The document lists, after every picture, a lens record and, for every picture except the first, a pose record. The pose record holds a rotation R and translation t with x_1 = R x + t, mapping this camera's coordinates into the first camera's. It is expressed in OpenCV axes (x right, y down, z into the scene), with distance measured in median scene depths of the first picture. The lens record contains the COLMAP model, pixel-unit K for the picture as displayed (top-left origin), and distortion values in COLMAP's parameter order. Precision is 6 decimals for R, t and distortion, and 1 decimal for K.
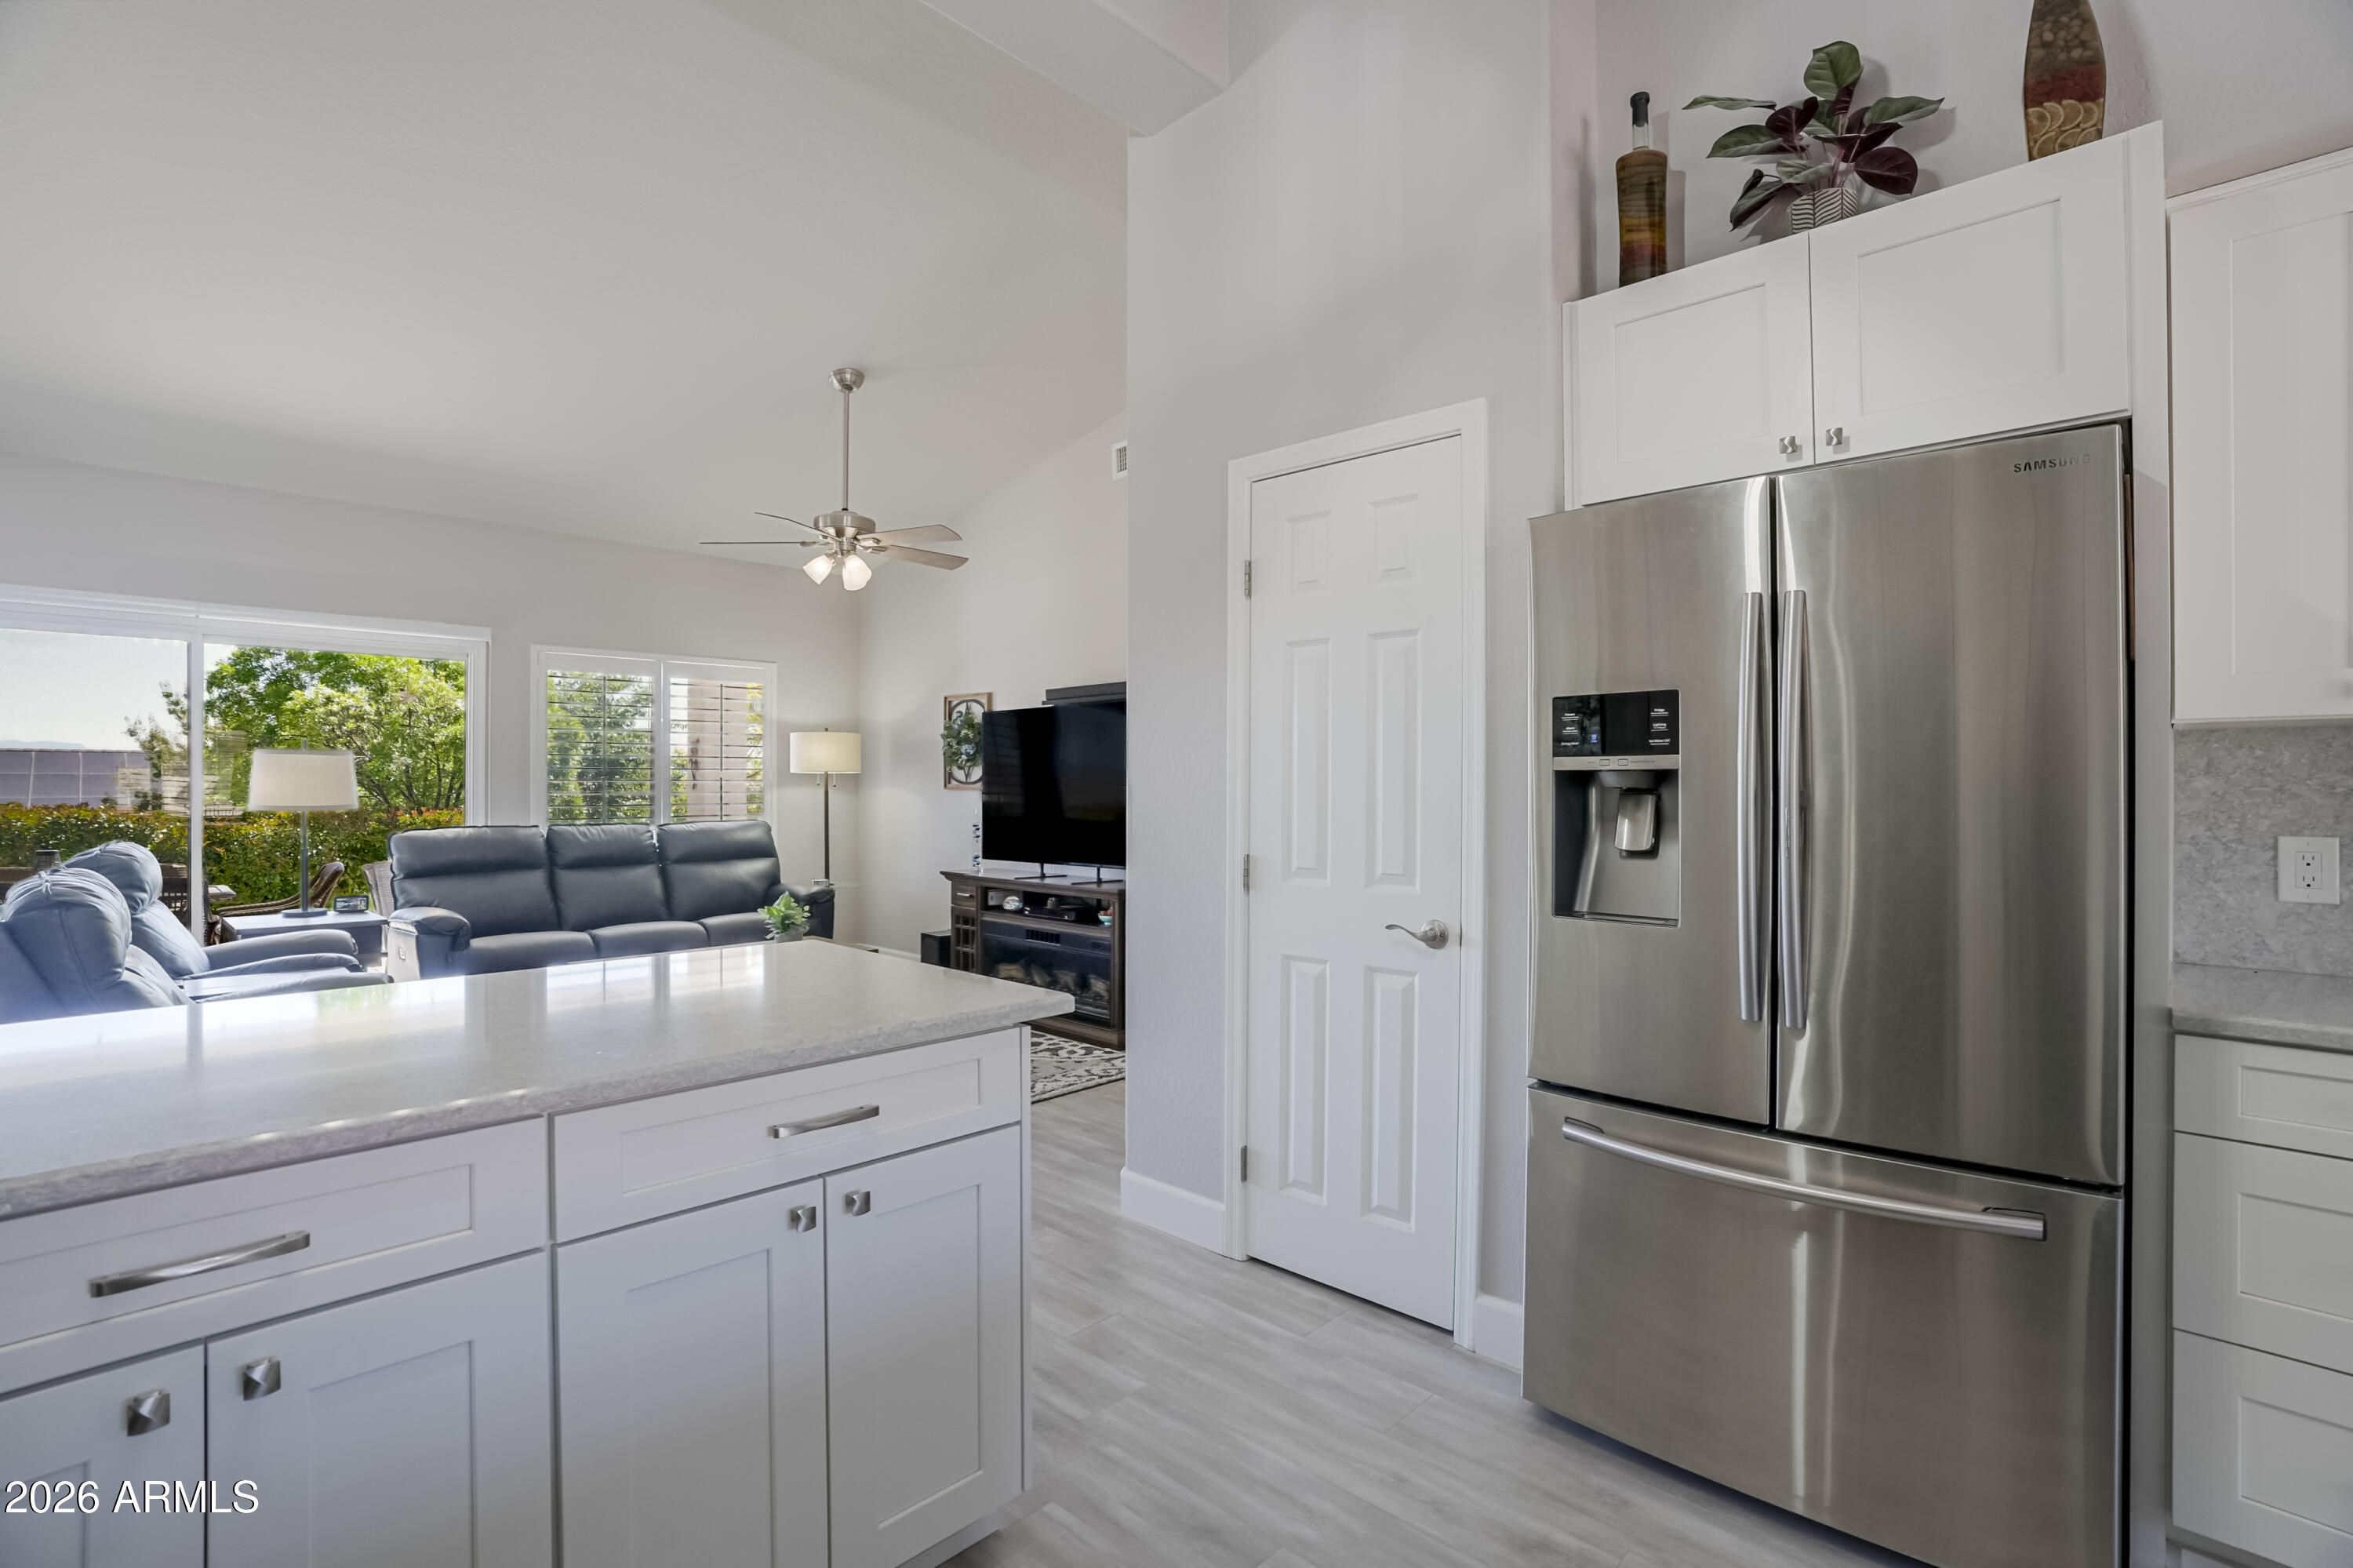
lens RADIAL K [[1075.3, 0, 1175.6], [0, 1075.3, 787.9], [0, 0, 1]] dist [-0.000036, -0.000024]
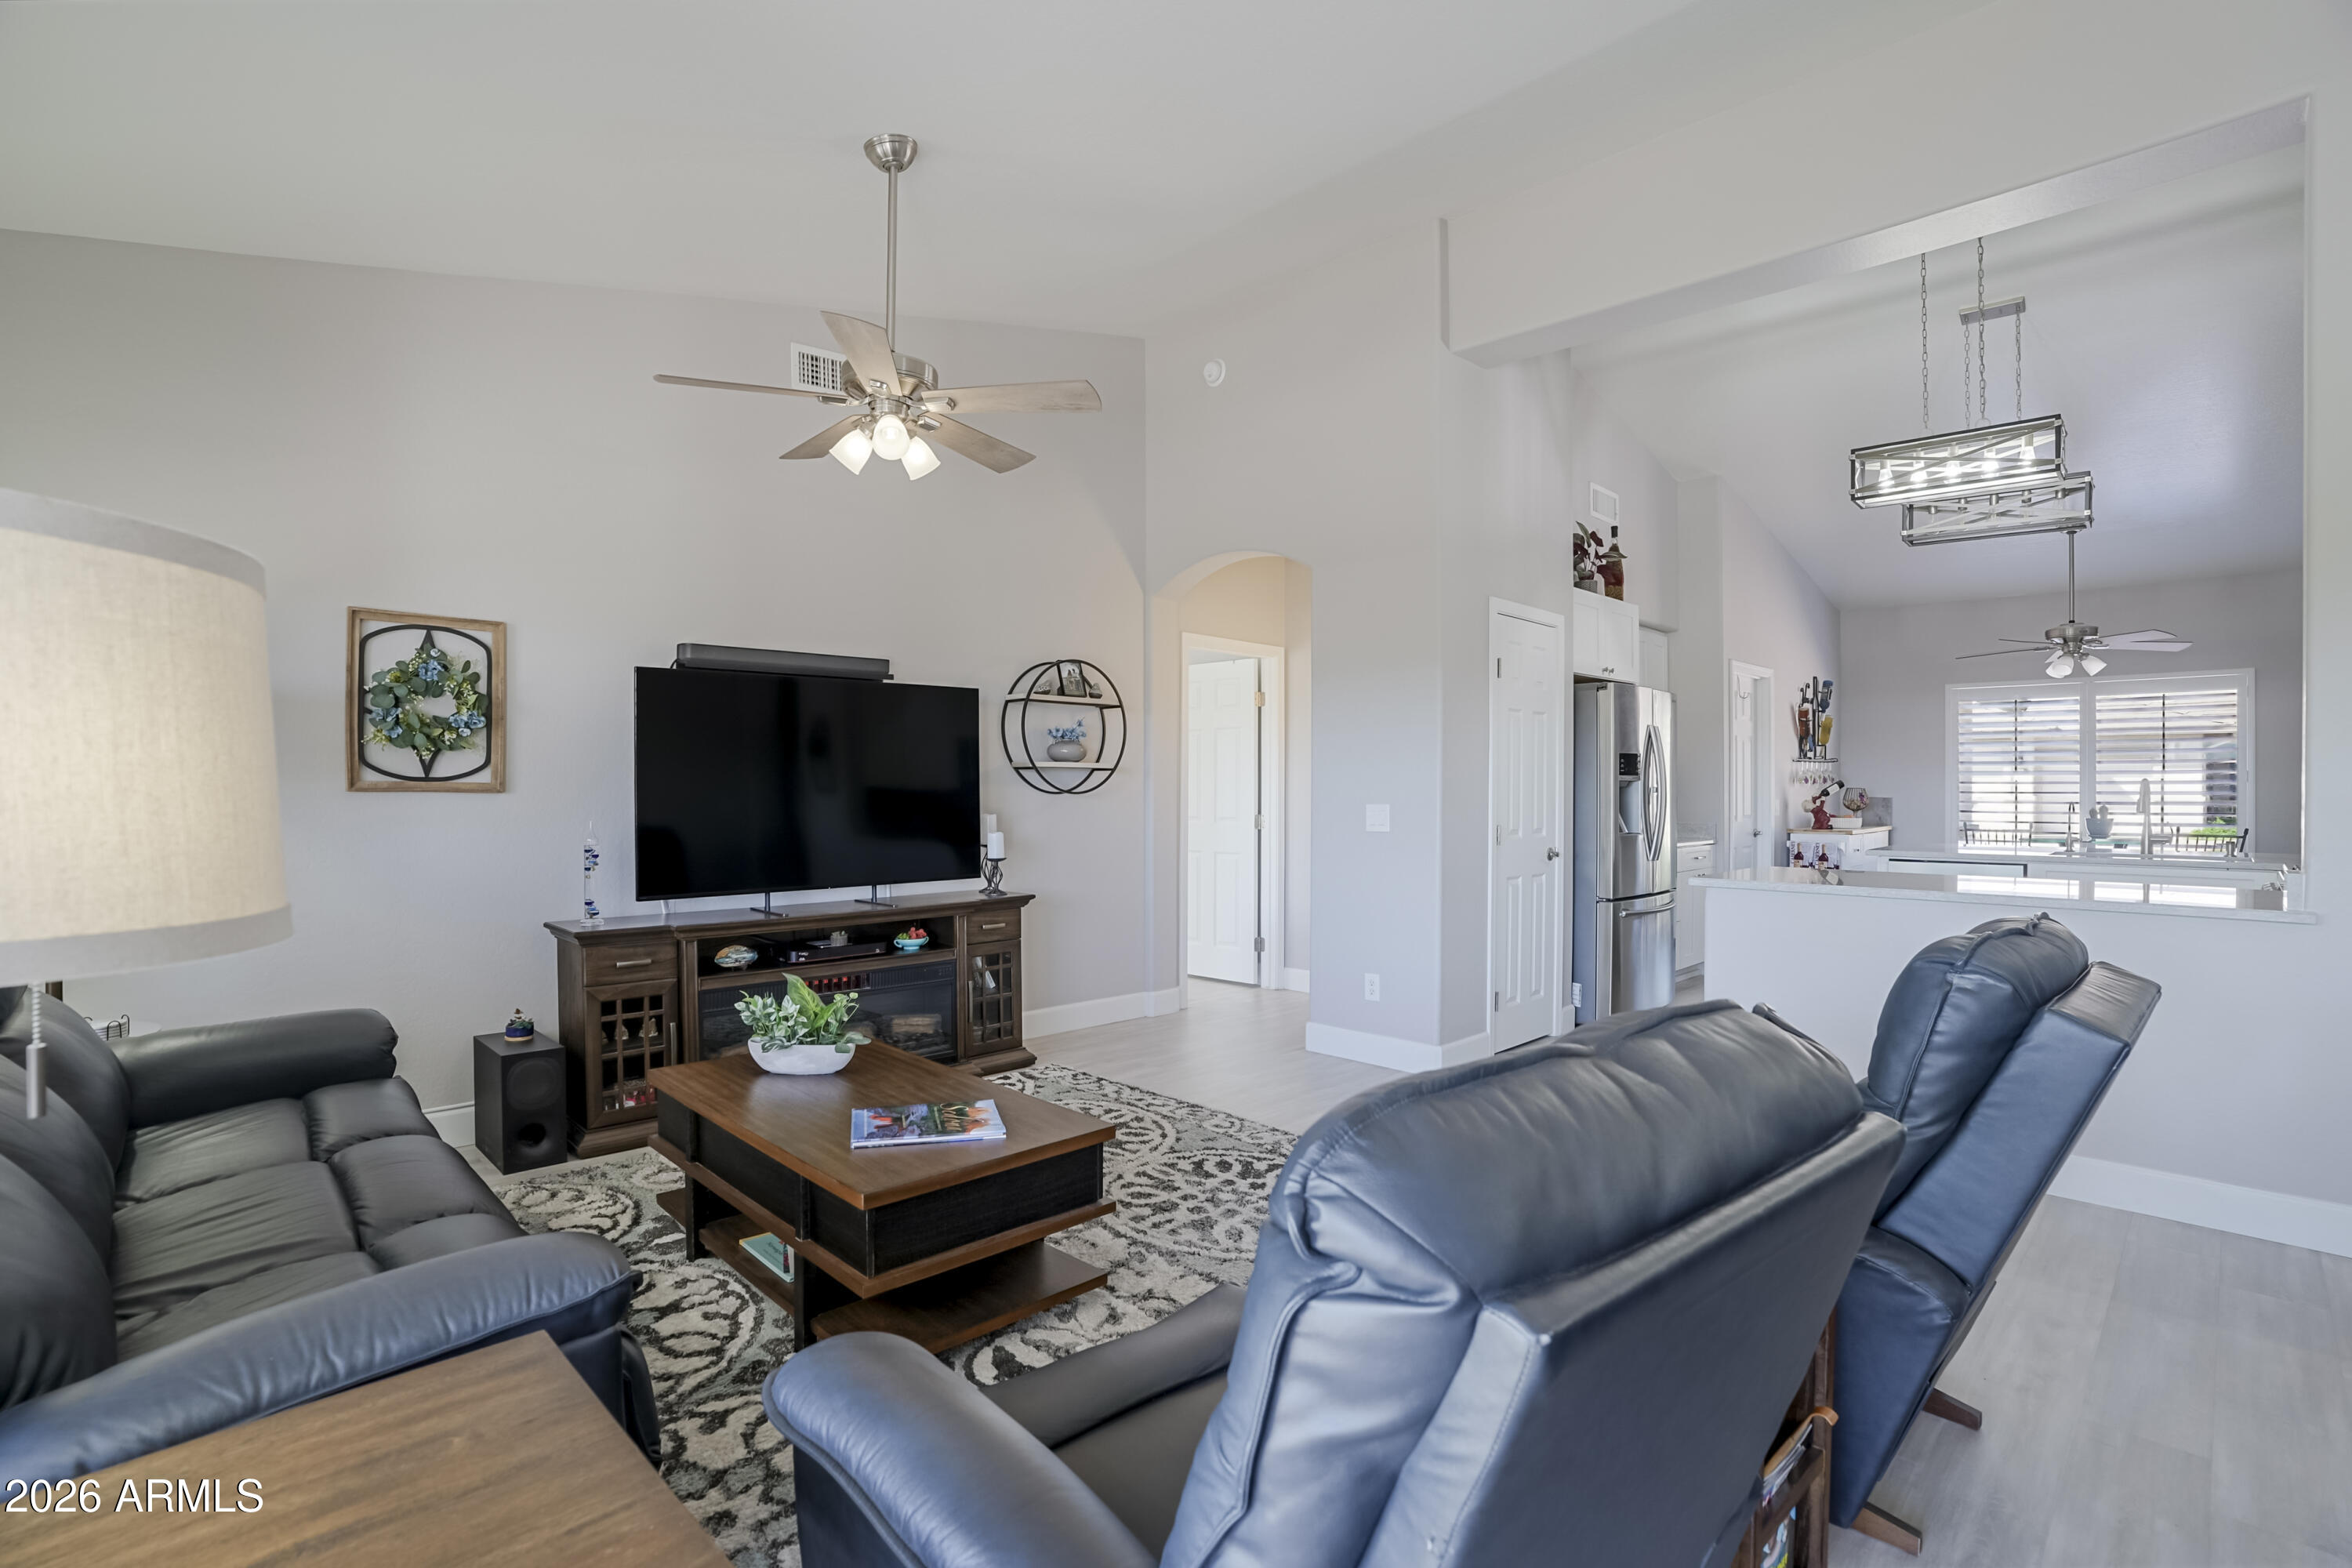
lens RADIAL K [[1074.8, 0, 1175.1], [0, 1074.8, 790.3], [0, 0, 1]] dist [-0.000036, -0.000024]
pose [[0.044924, 0.003354, 0.998985, -0.817780], [0.002386, 0.999991, -0.003464, 0.005396], [-0.998988, 0.002539, 0.044915, 0.690362]]
